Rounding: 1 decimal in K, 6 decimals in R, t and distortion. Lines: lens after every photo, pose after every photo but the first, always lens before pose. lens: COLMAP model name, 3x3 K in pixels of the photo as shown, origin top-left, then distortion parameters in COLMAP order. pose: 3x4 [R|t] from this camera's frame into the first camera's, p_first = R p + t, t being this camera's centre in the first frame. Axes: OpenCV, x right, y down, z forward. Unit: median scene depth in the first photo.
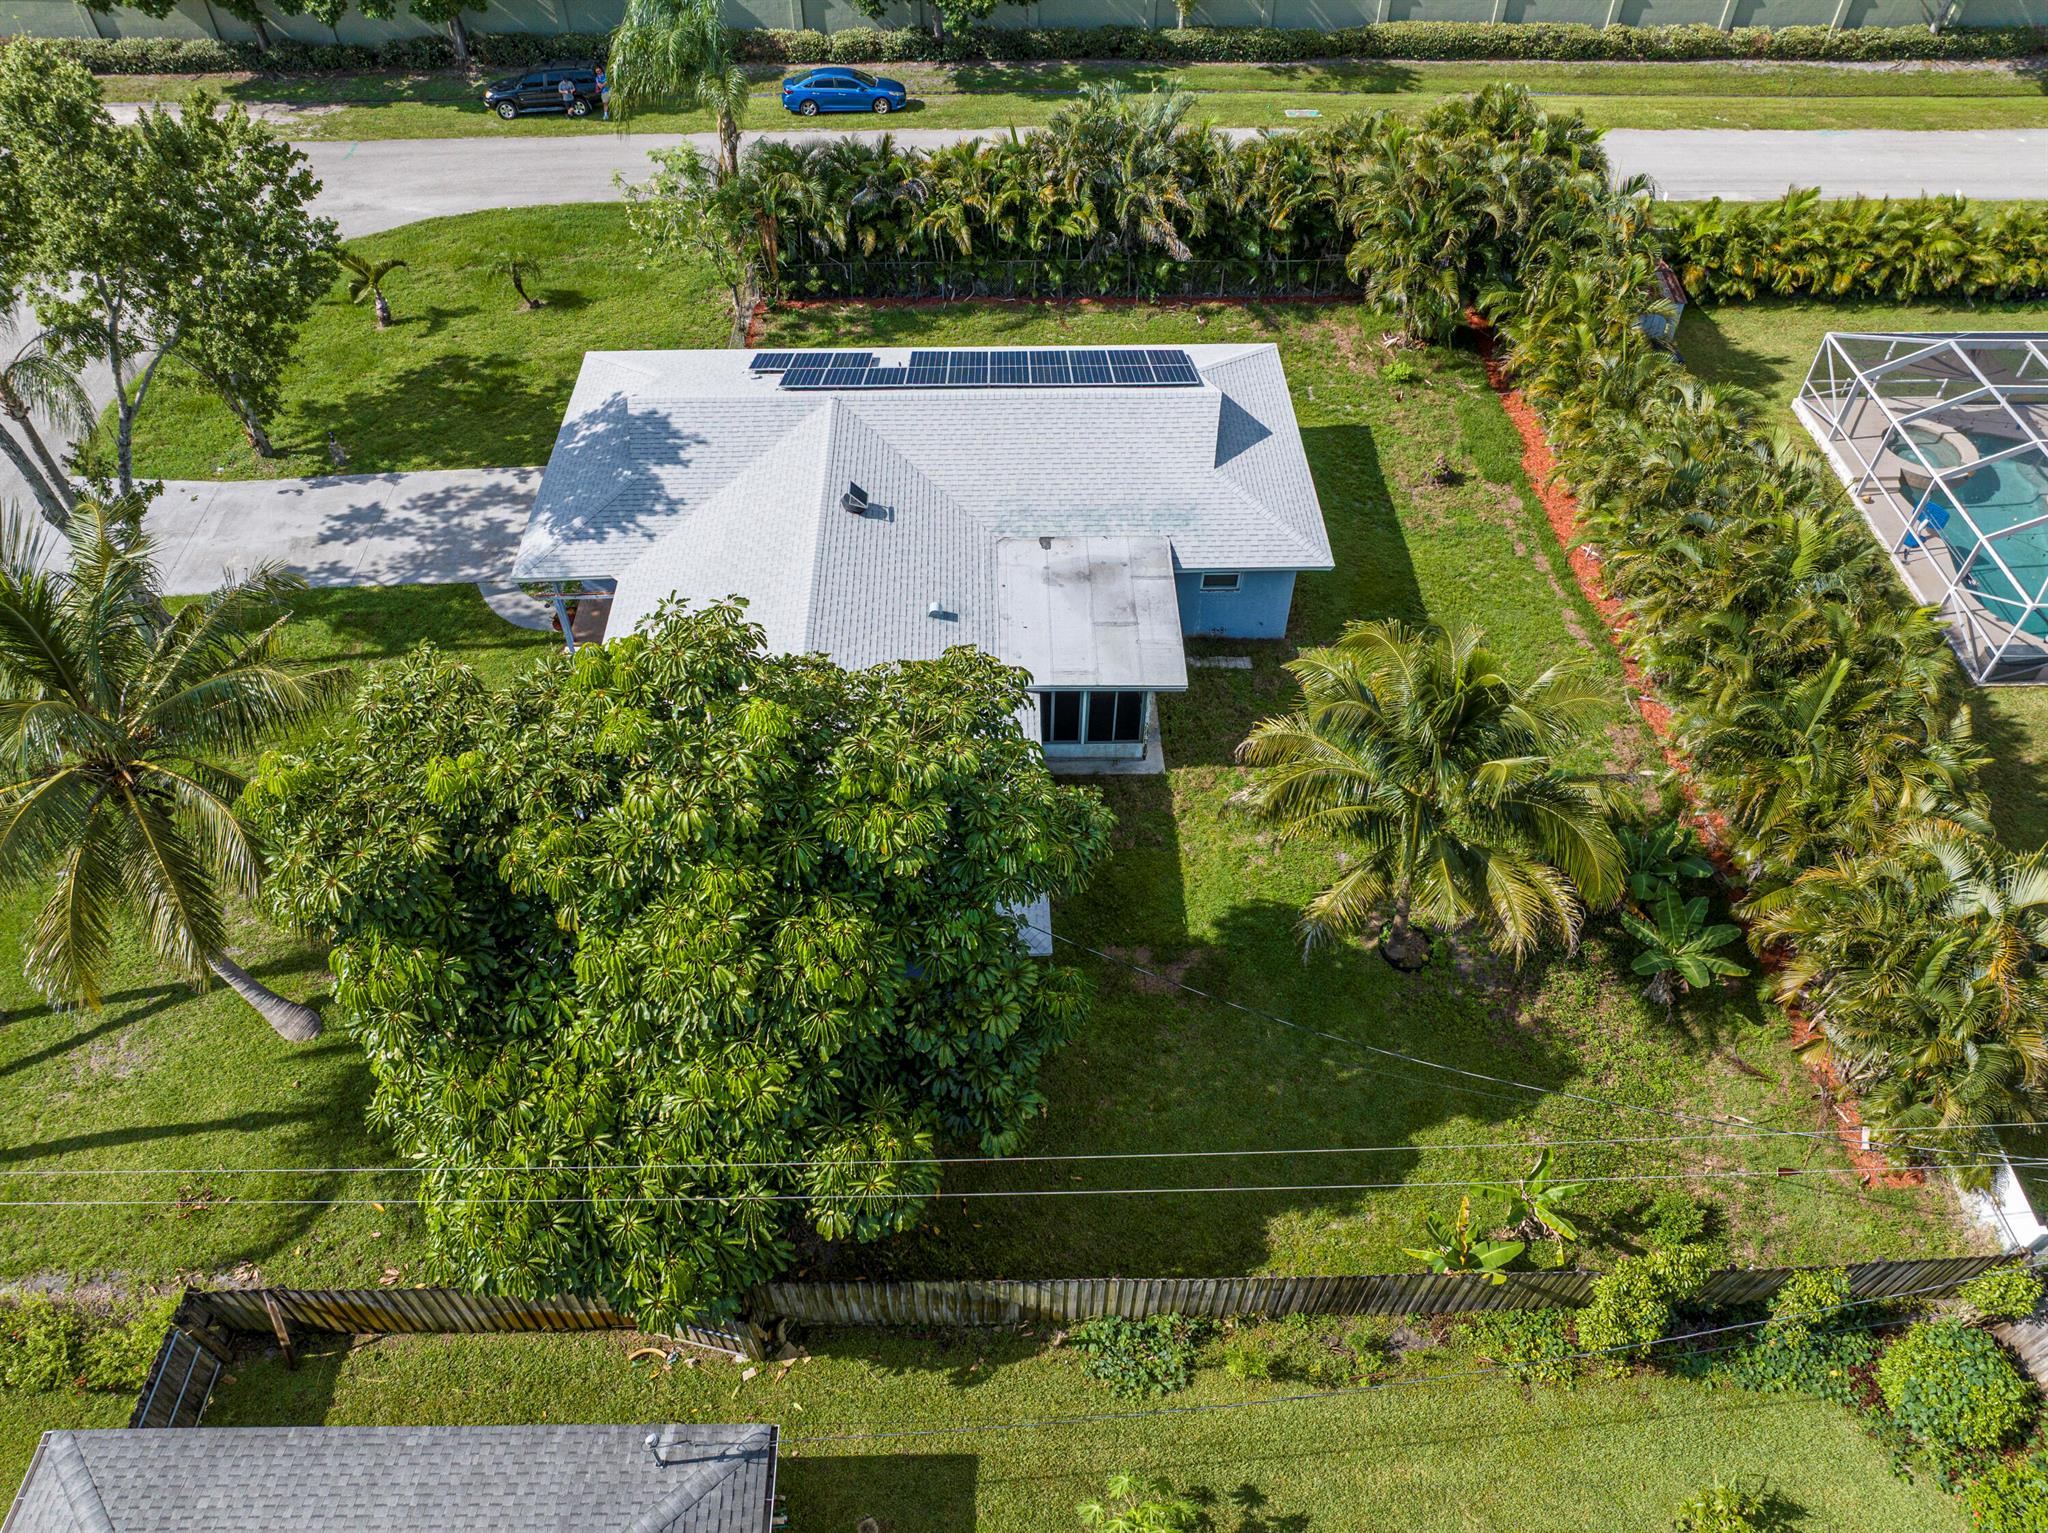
lens RADIAL K [[1440.2, 0, 1023.7], [0, 1440.2, 769.1], [0, 0, 1]] dist [-0.029855, -0.000189]
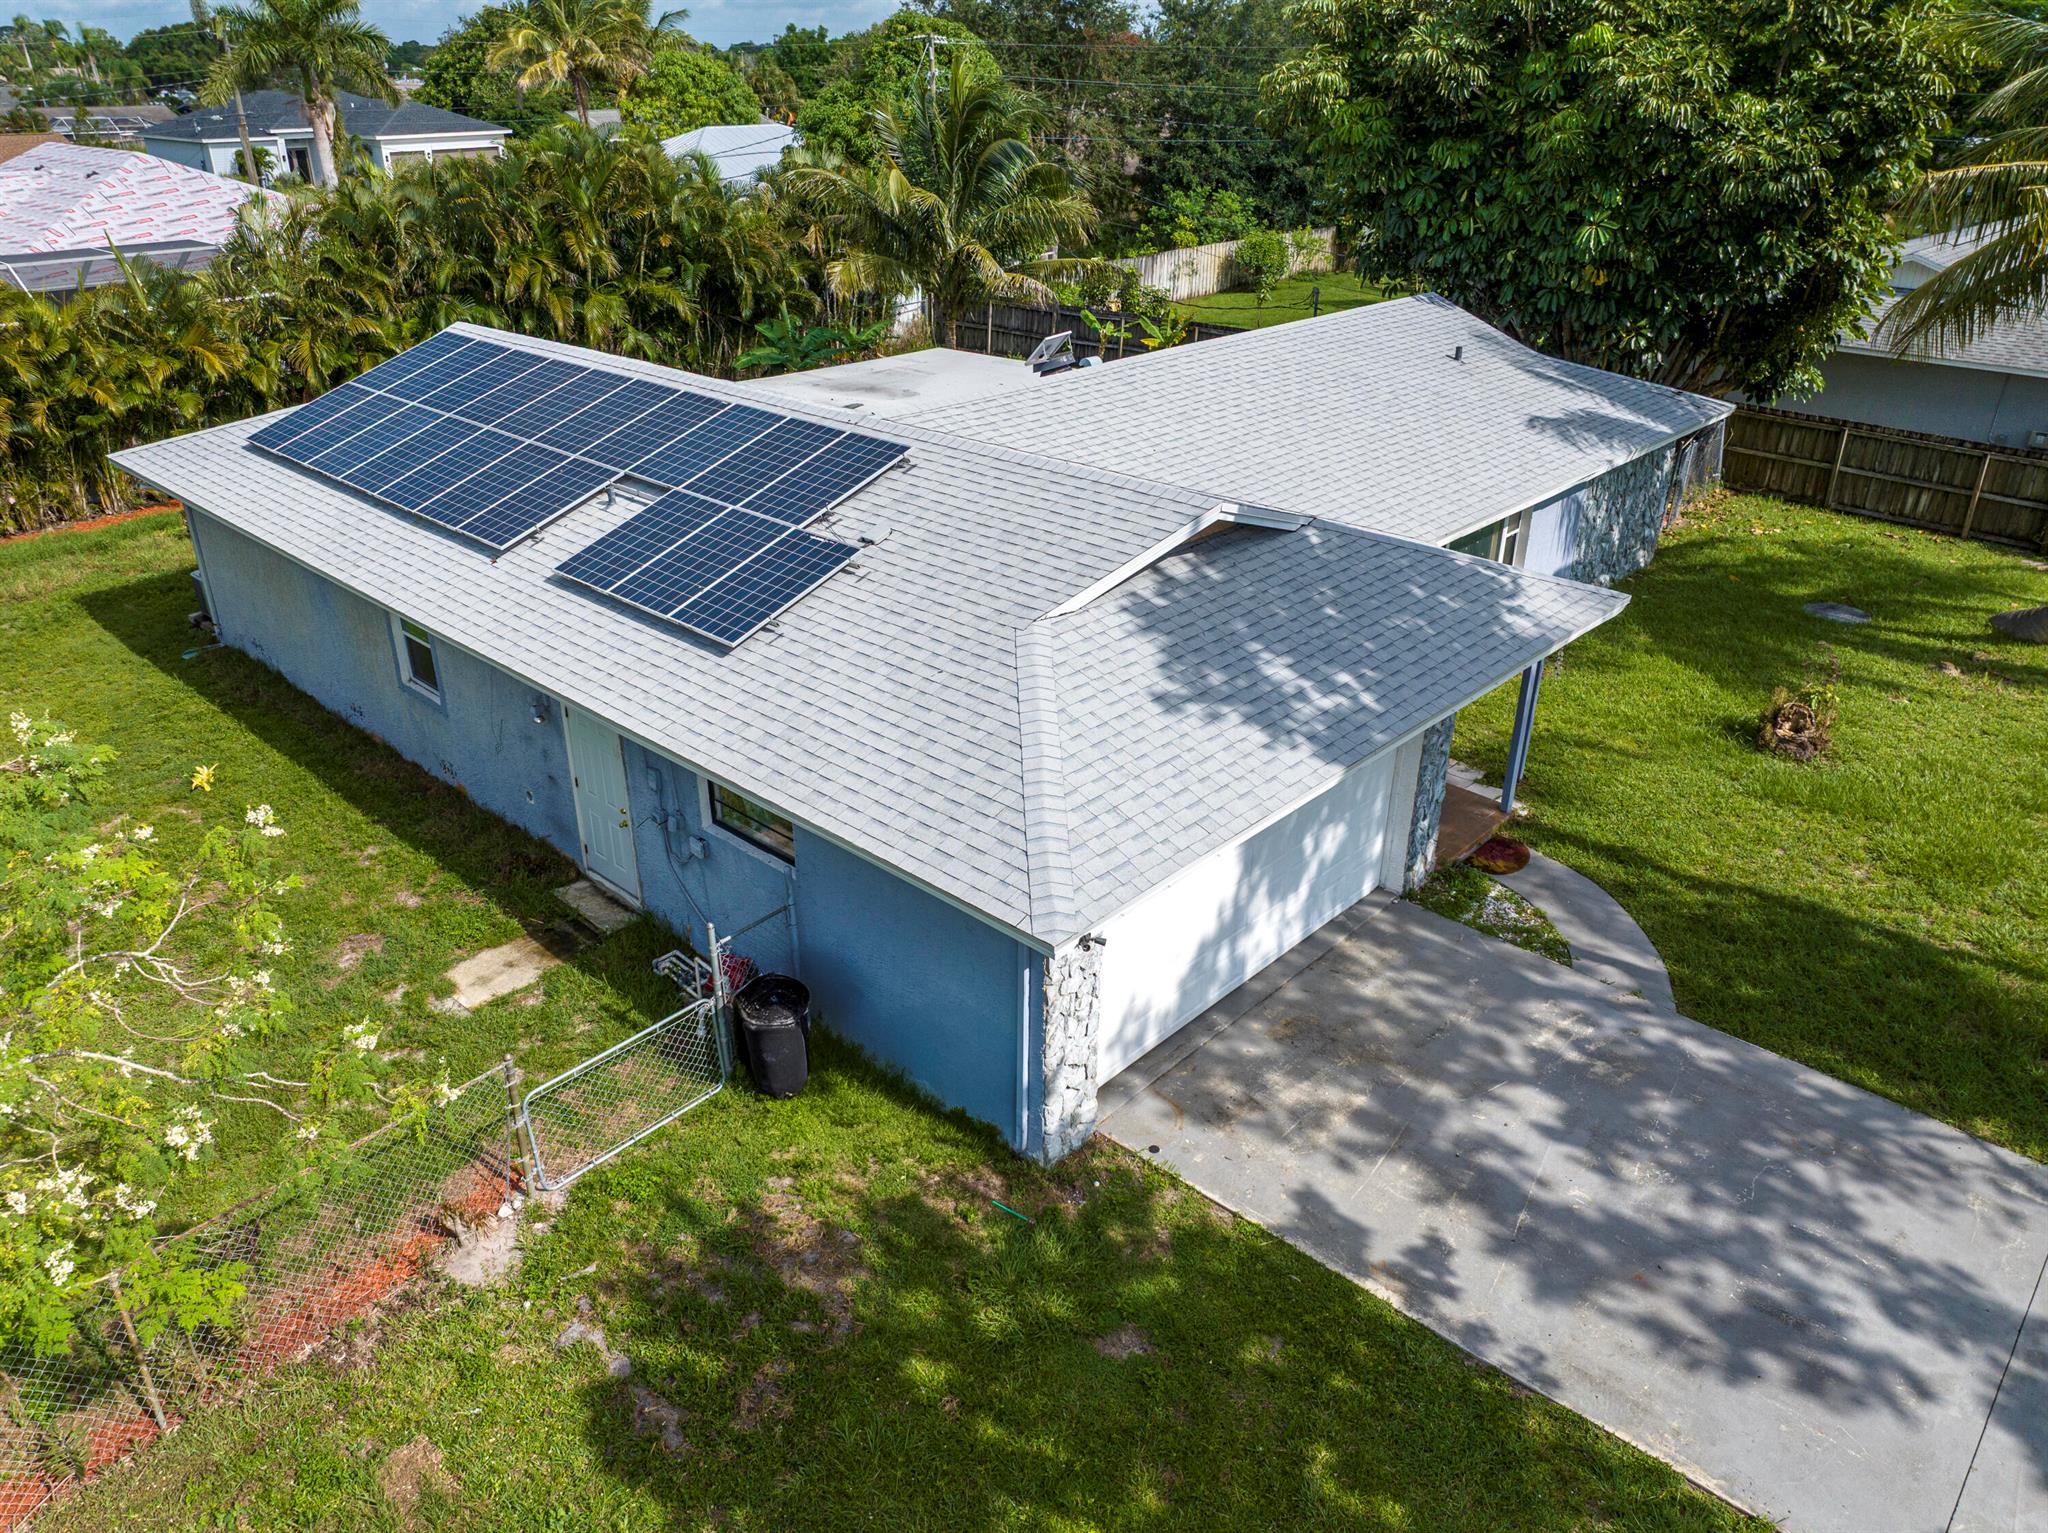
lens RADIAL K [[1440.2, 0, 1026.2], [0, 1440.2, 750.6], [0, 0, 1]] dist [-0.029855, -0.000189]
pose [[-0.725594, -0.309449, 0.614618, -0.433491], [0.504281, 0.368600, 0.780919, -0.491864], [-0.468203, 0.876570, -0.111405, 0.992736]]
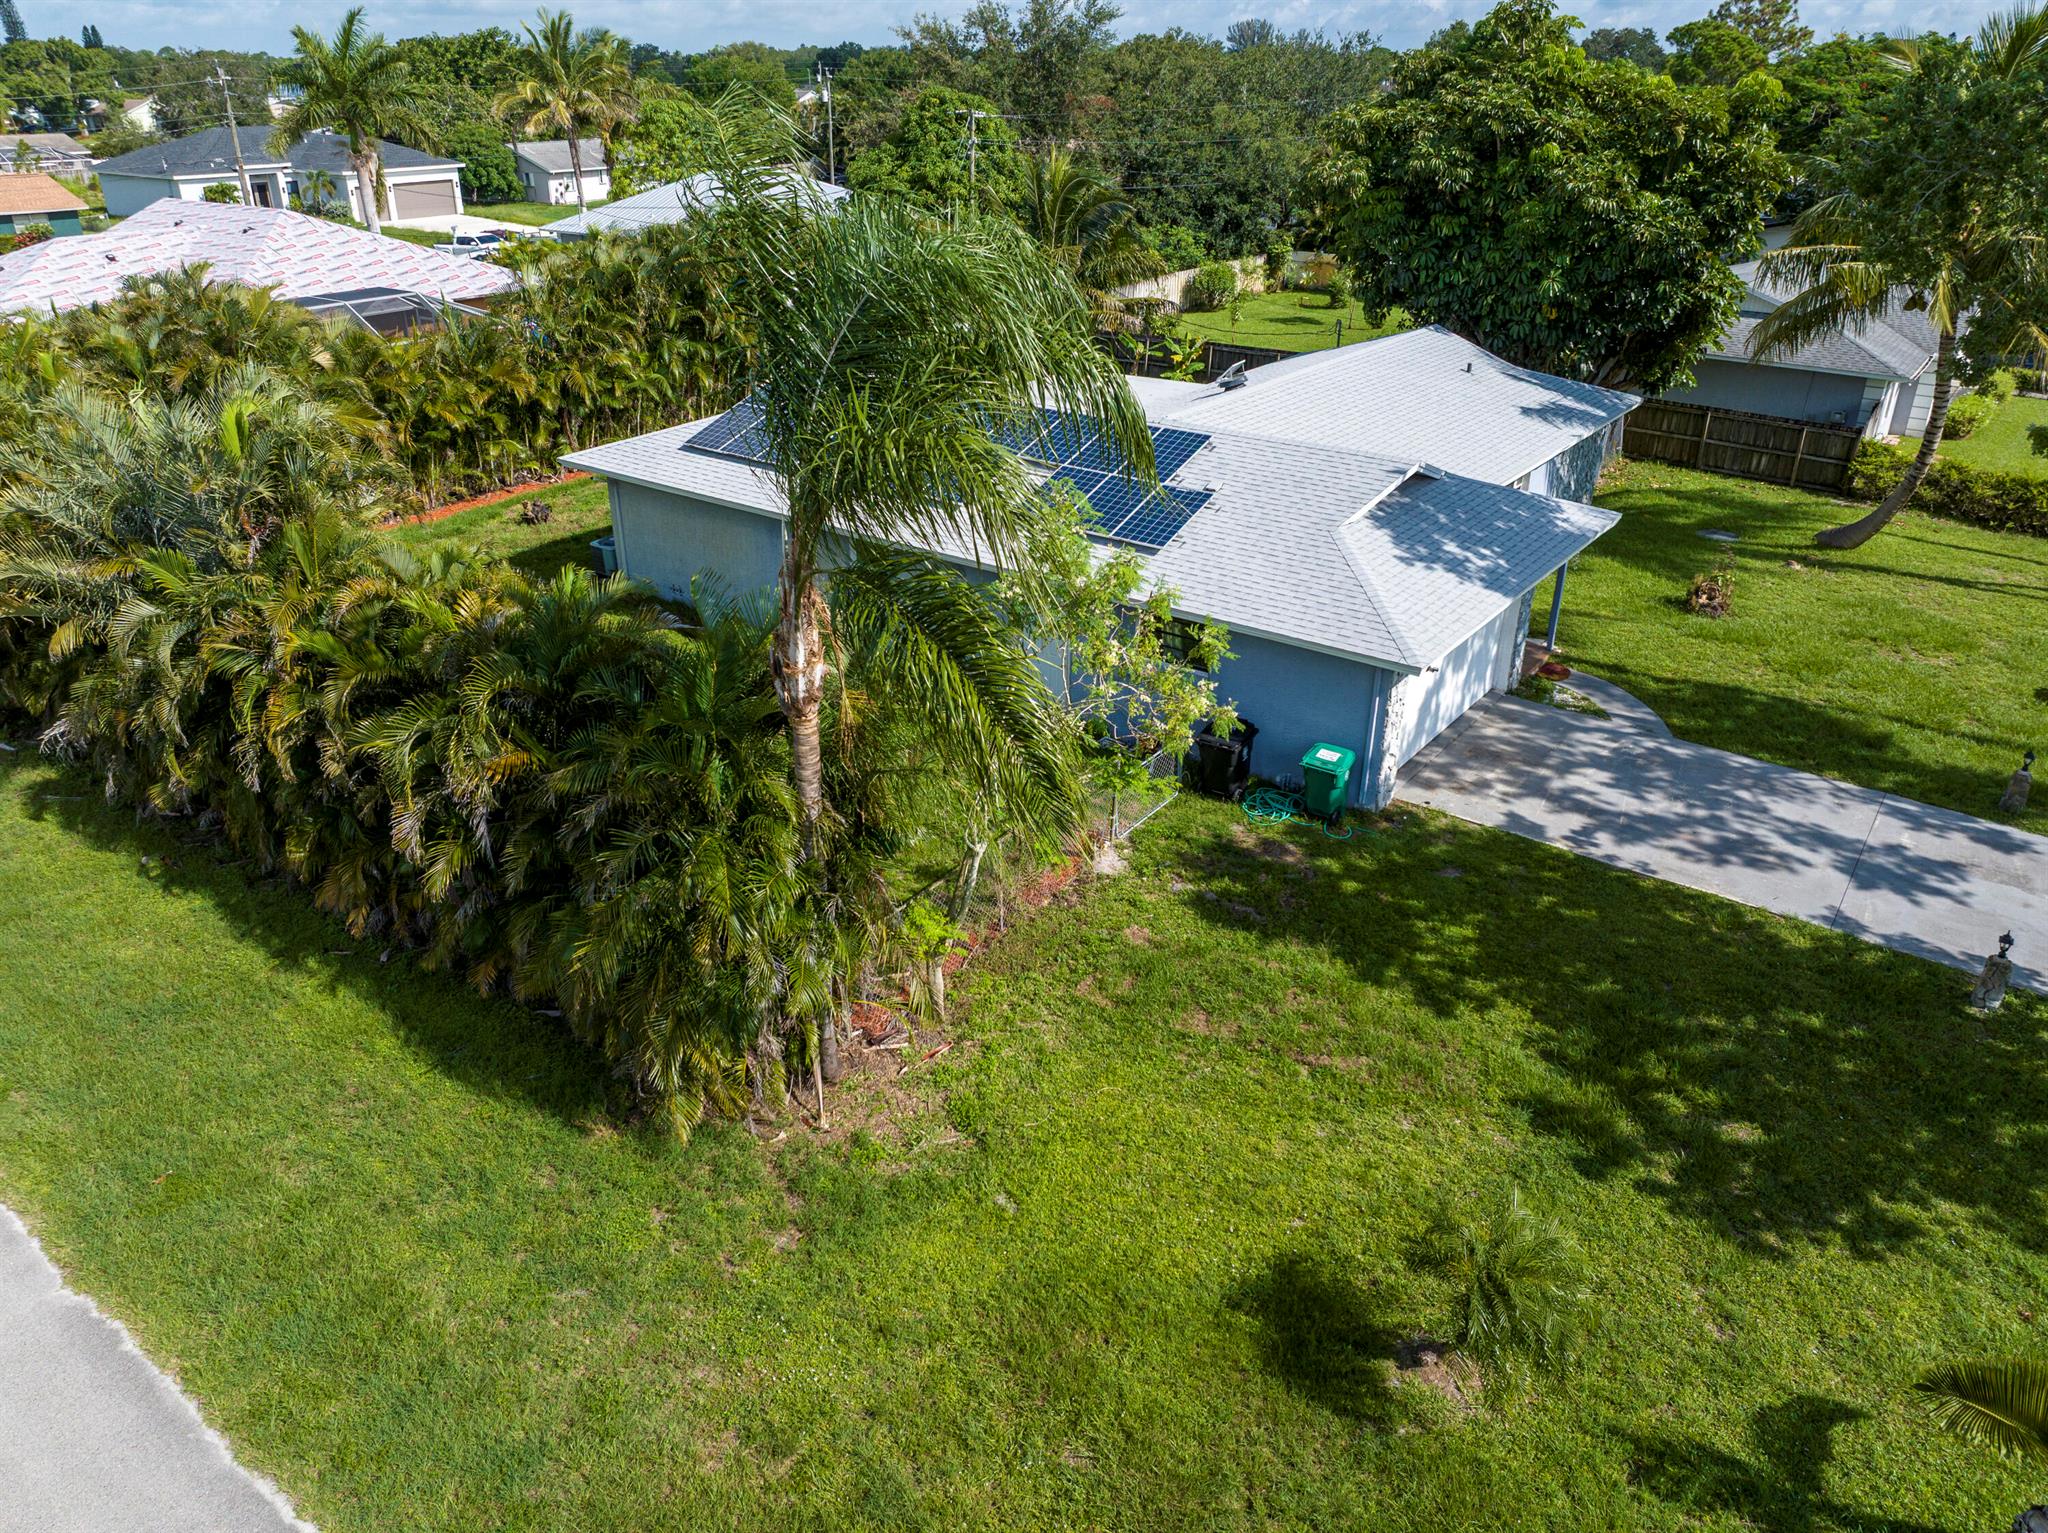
lens RADIAL K [[1440.2, 0, 1002.9], [0, 1440.2, 774.5], [0, 0, 1]] dist [-0.029855, -0.000189]
pose [[-0.787296, -0.282874, 0.547856, -0.475279], [0.452339, 0.338822, 0.824978, -0.754735], [-0.418991, 0.897319, -0.138798, 1.155944]]
